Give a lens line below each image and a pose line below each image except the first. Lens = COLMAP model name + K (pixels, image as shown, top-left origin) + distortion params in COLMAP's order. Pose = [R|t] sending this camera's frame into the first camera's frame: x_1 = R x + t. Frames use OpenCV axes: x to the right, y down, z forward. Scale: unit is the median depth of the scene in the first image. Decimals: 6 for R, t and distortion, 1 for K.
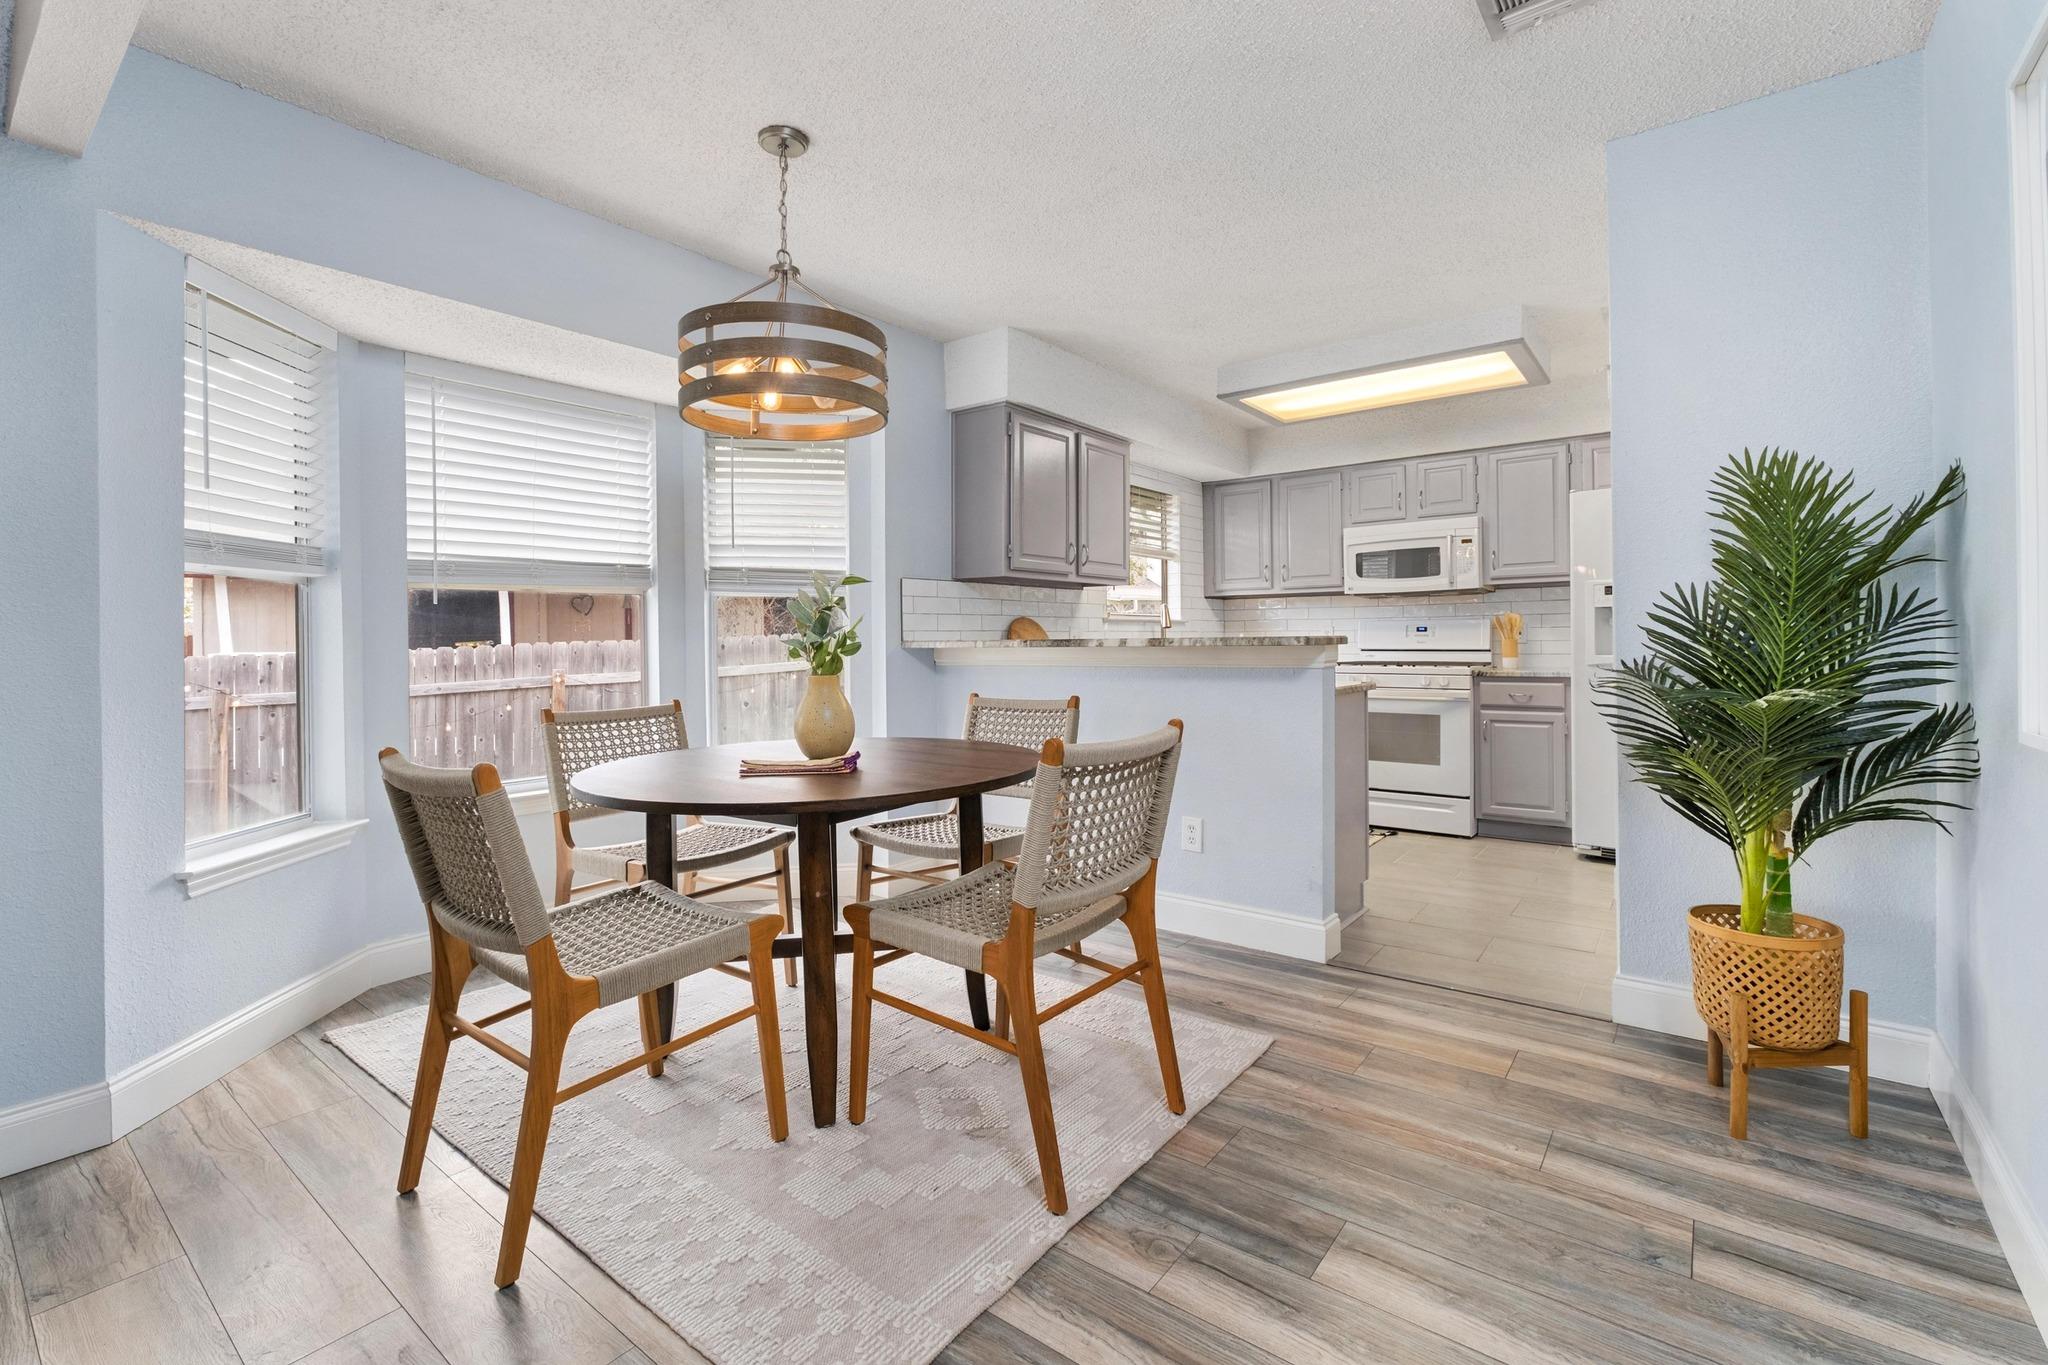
lens RADIAL K [[904.0, 0, 1040.9], [0, 904.0, 650.5], [0, 0, 1]] dist [-0.001110, 0.000886]
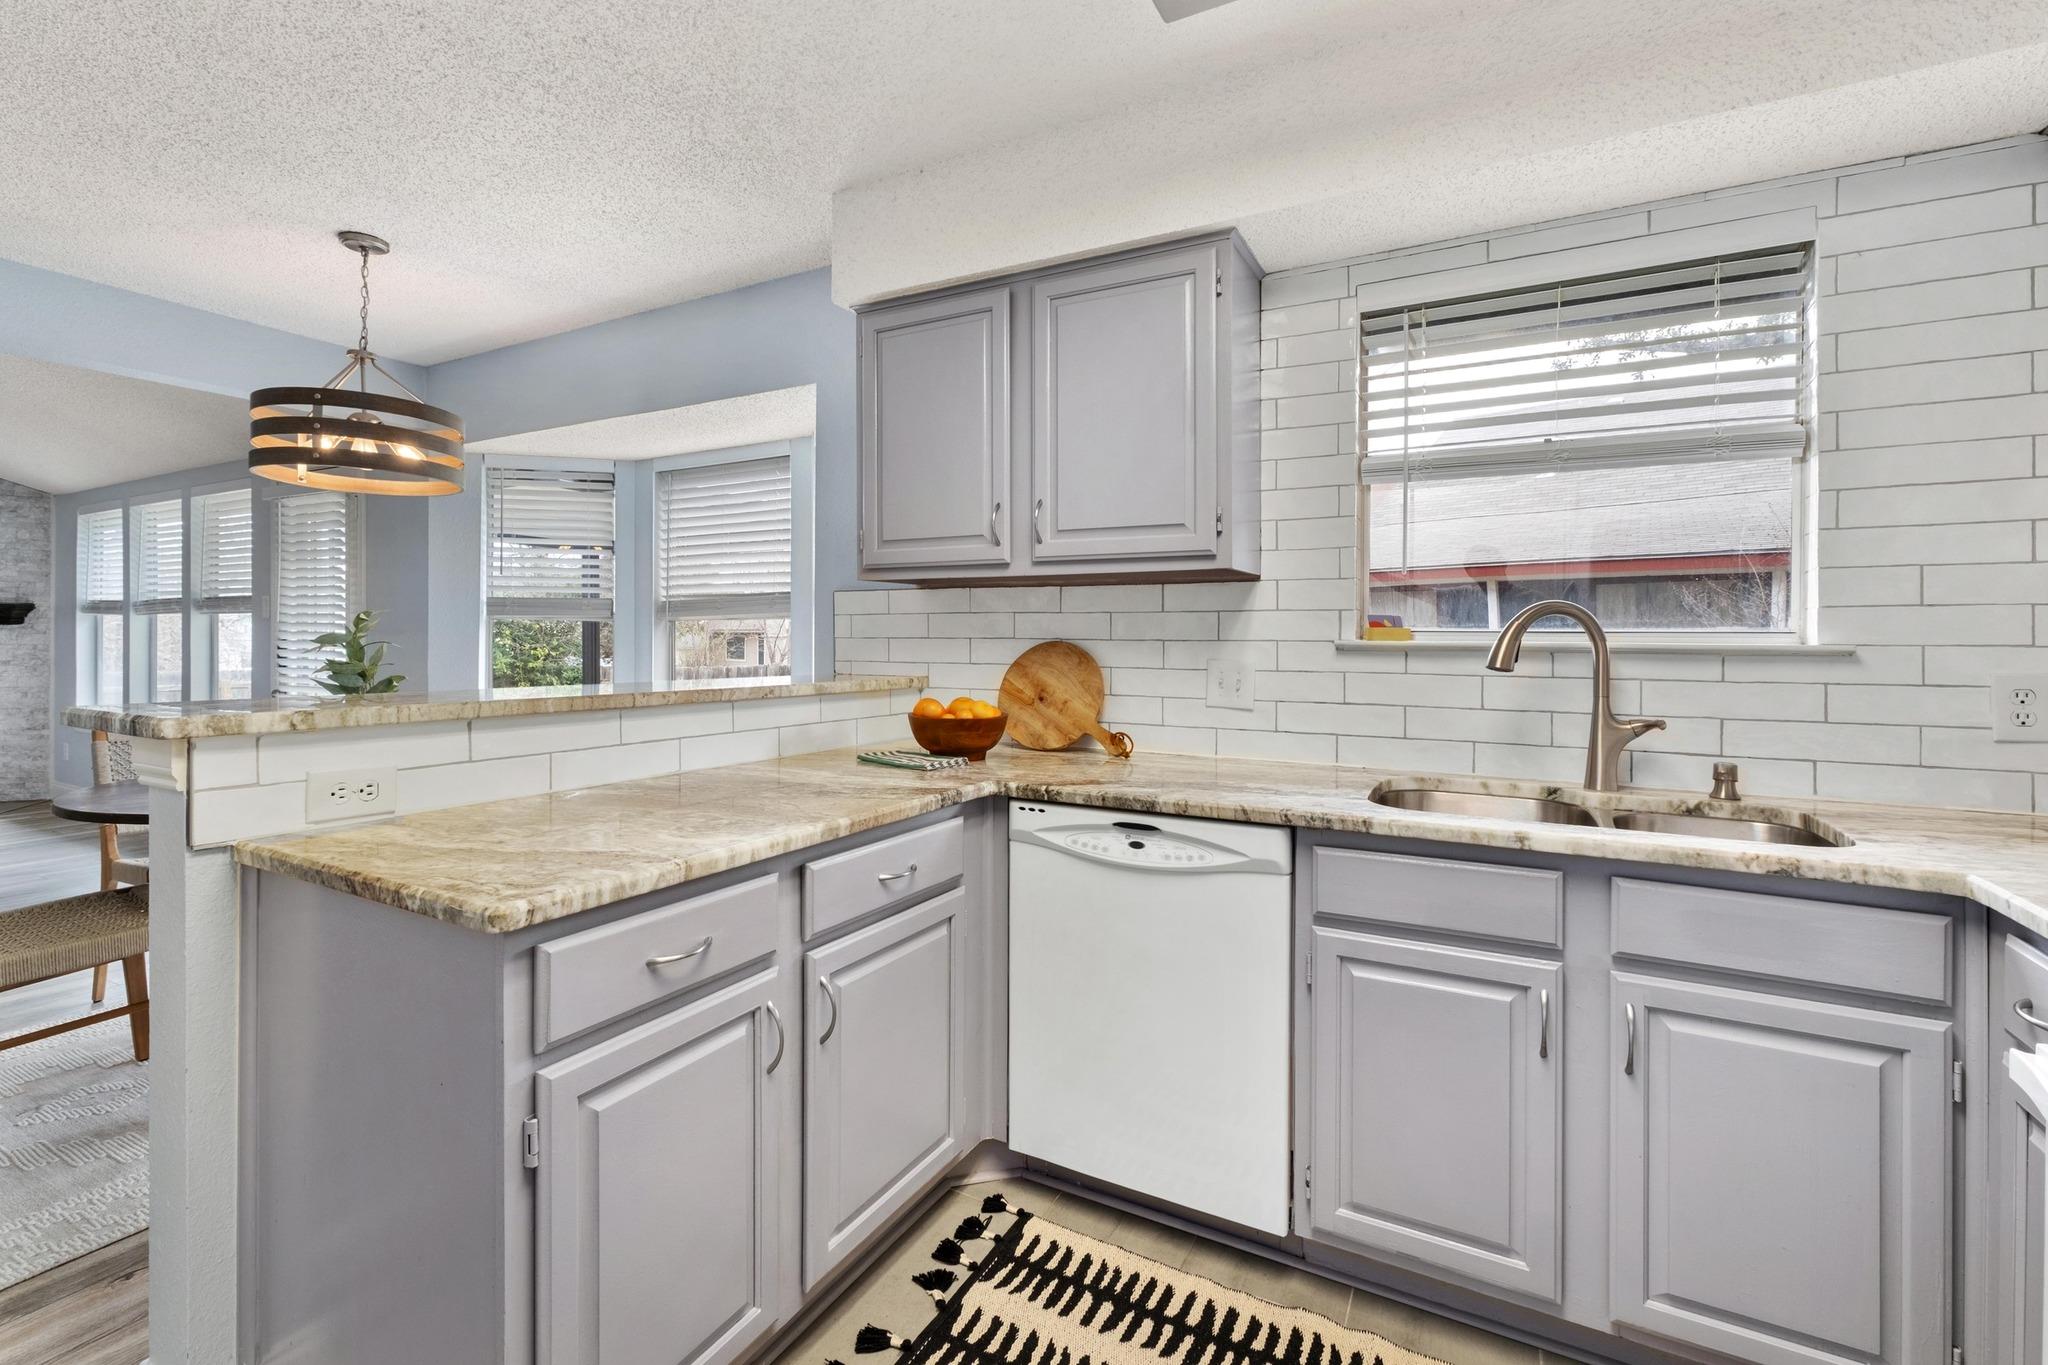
lens RADIAL K [[904.0, 0, 1033.6], [0, 904.0, 645.4], [0, 0, 1]] dist [-0.001110, 0.000886]
pose [[0.163641, 0.016198, -0.986387, 0.472945], [-0.020136, 0.999712, 0.013077, -0.037437], [0.986314, 0.017722, 0.163920, 0.794751]]
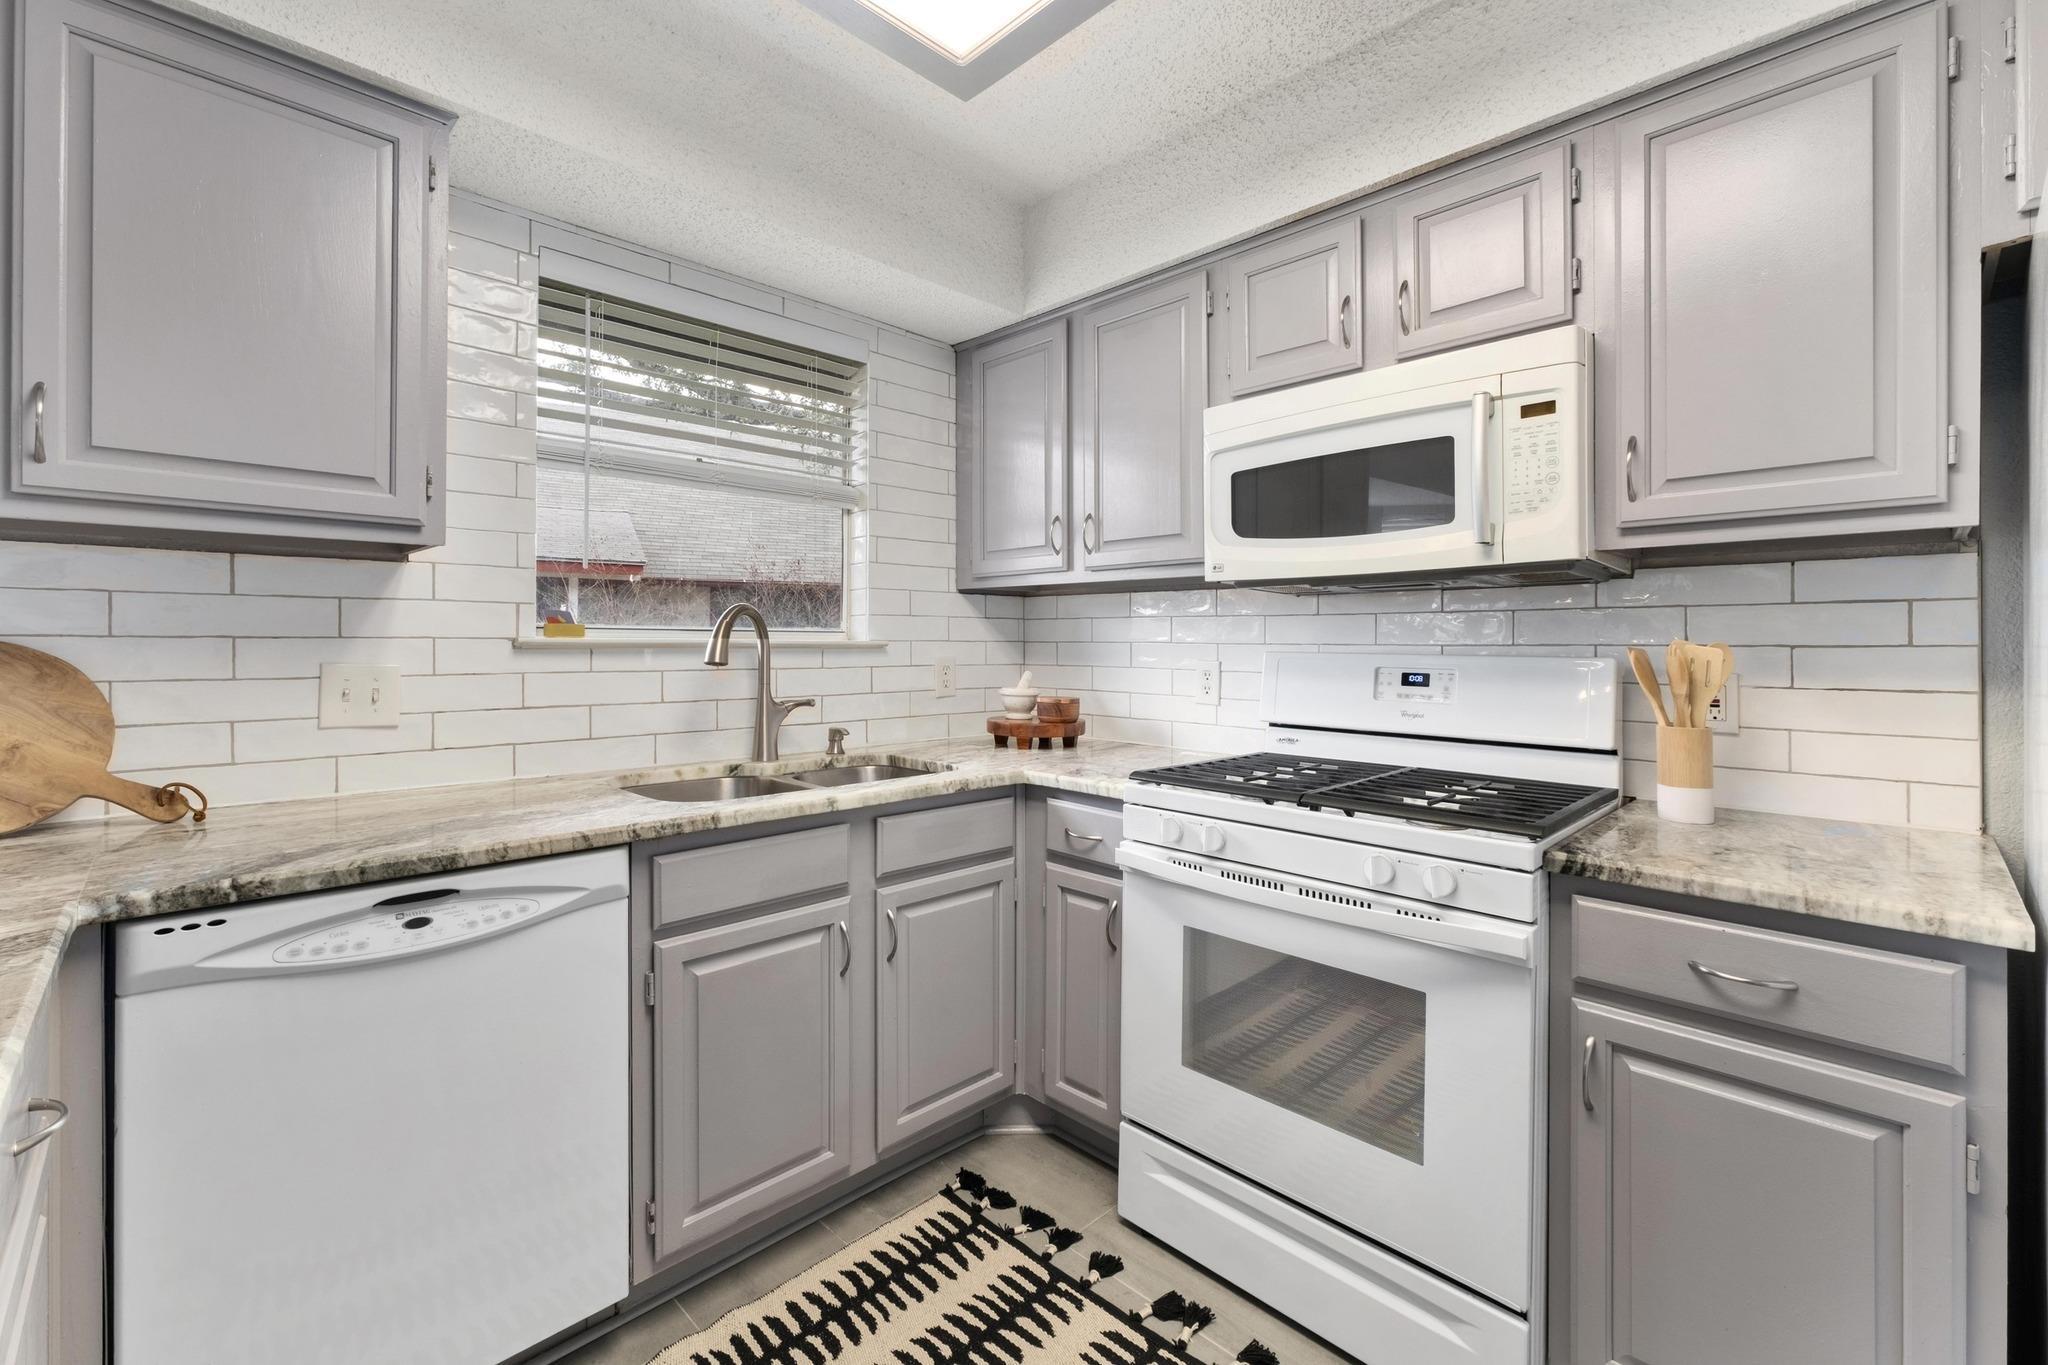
lens RADIAL K [[865.5, 0, 1041.0], [0, 865.5, 644.3], [0, 0, 1]] dist [-0.002253, 0.000475]
pose [[0.991078, 0.014562, -0.132488, 0.339415], [-0.015704, 0.999848, -0.007579, -0.034885], [0.132358, 0.009592, 0.991156, 0.677567]]
